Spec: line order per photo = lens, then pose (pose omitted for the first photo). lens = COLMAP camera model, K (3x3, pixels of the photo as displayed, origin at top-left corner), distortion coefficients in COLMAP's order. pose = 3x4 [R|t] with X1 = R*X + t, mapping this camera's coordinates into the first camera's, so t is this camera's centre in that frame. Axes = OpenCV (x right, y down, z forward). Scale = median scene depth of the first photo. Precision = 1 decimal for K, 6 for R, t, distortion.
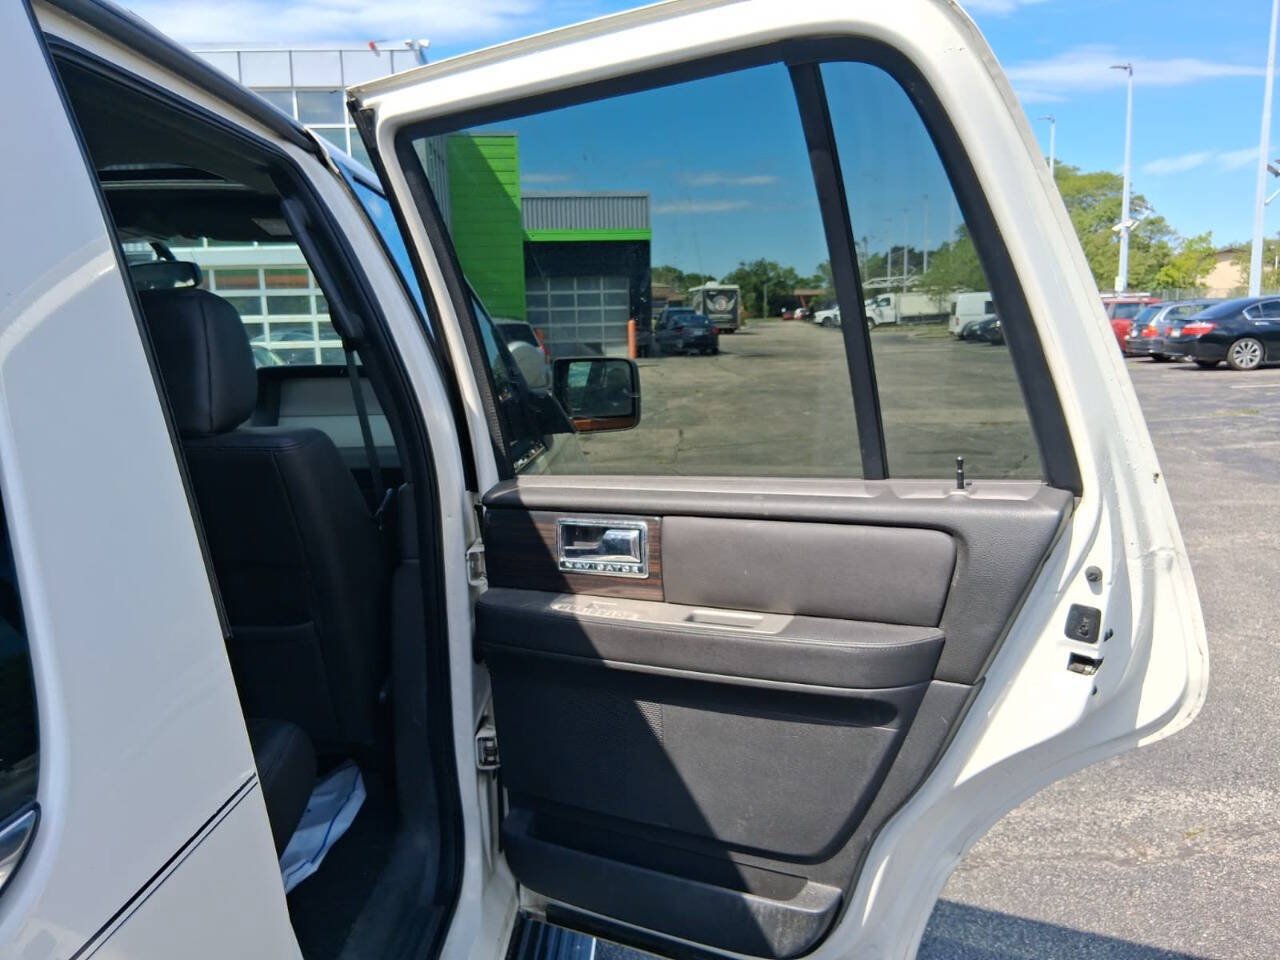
lens RADIAL K [[969.5, 0, 647.3], [0, 969.5, 486.9], [0, 0, 1]] dist [0.109196, -0.192414]
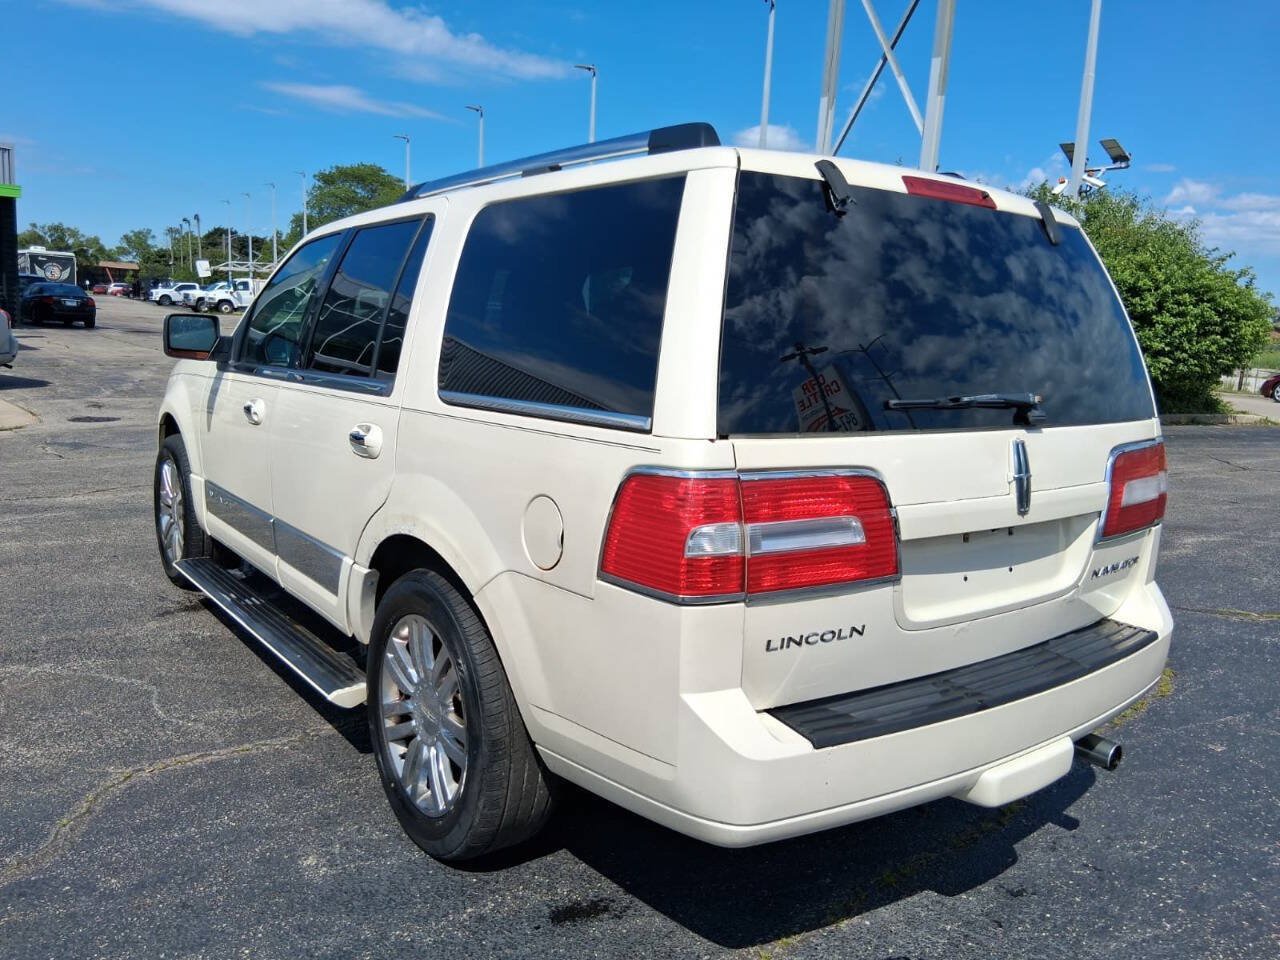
lens RADIAL K [[969.5, 0, 647.3], [0, 969.5, 486.9], [0, 0, 1]] dist [0.109196, -0.192414]
pose [[0.785257, -0.041648, 0.617768, -0.107733], [0.036056, 0.999118, 0.021525, 0.013004], [-0.618120, 0.005371, 0.786066, -0.058958]]
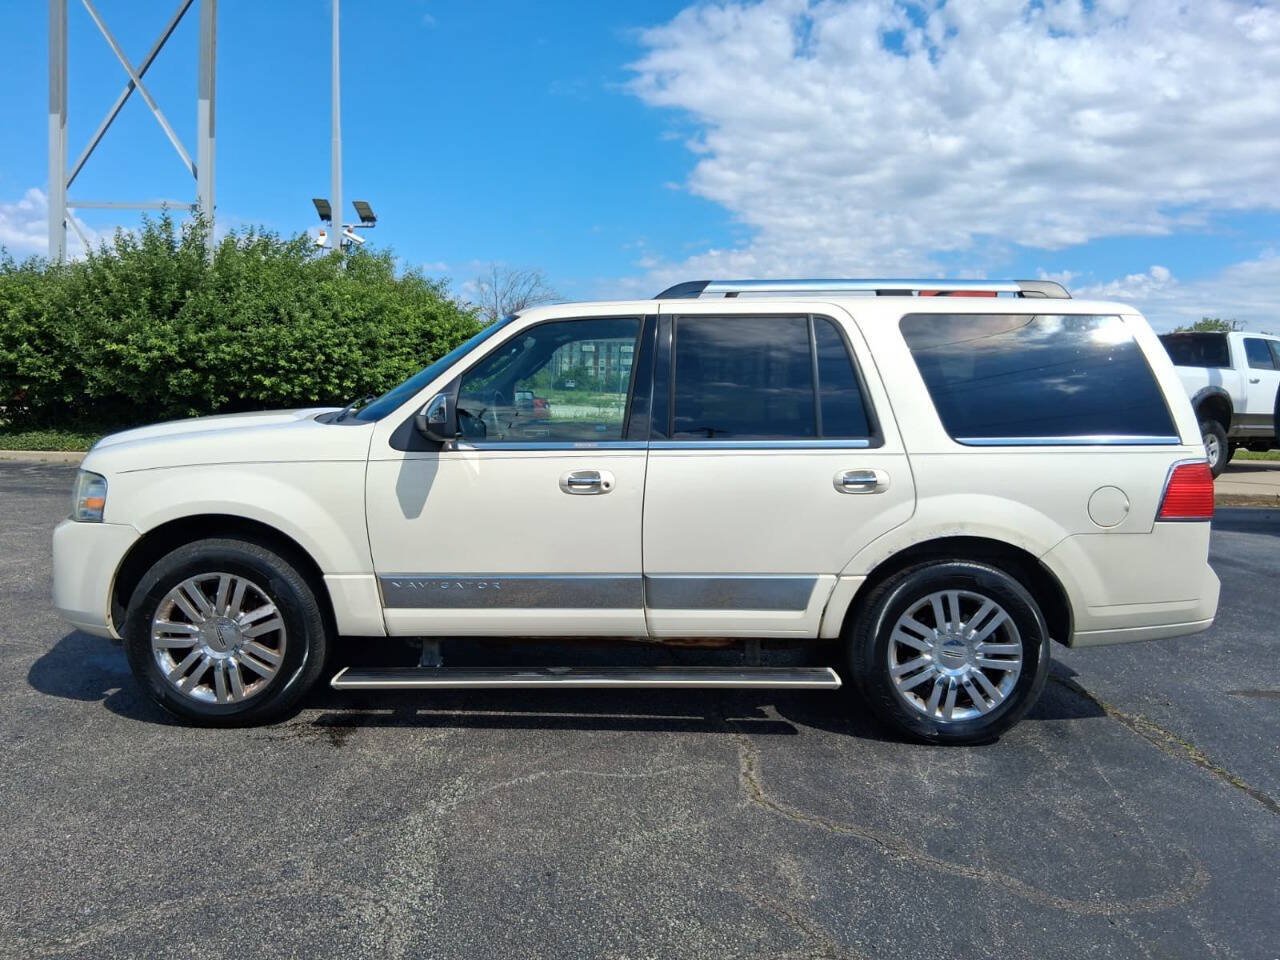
lens RADIAL K [[964.5, 0, 649.3], [0, 964.5, 481.5], [0, 0, 1]] dist [0.111475, -0.183242]
pose [[-0.016619, -0.075086, 0.997039, -0.198837], [0.145706, 0.986350, 0.076710, -0.004489], [-0.989188, 0.146549, -0.005452, 0.061824]]
